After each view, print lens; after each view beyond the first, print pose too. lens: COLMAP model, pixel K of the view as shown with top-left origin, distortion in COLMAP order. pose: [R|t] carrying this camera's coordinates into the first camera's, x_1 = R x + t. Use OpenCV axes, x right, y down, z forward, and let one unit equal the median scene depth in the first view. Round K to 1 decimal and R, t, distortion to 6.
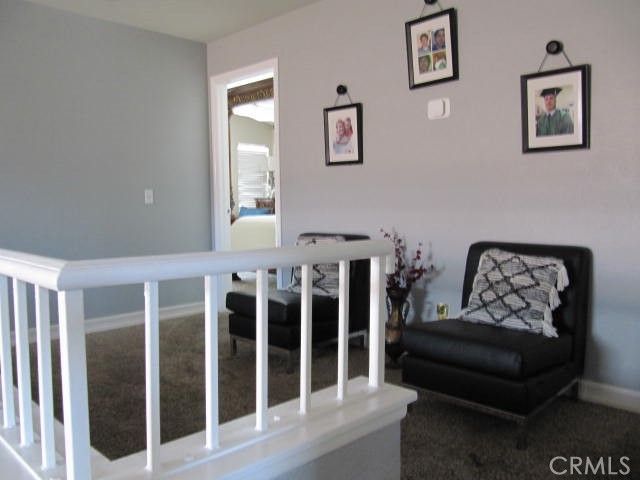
lens RADIAL K [[528.8, 0, 317.7], [0, 528.8, 241.5], [0, 0, 1]] dist [-0.058790, 0.047425]
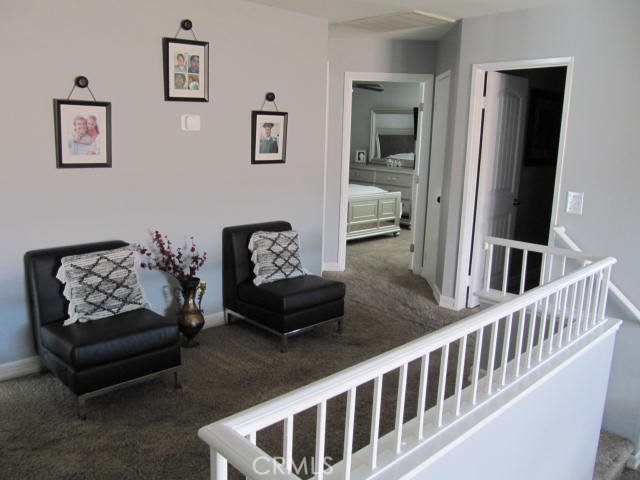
lens RADIAL K [[528.8, 0, 317.7], [0, 528.8, 241.5], [0, 0, 1]] dist [-0.058790, 0.047425]
pose [[0.035876, -0.182483, 0.982554, -0.978351], [0.058442, 0.981888, 0.180225, -0.188837], [-0.997646, 0.050957, 0.045891, 0.682629]]
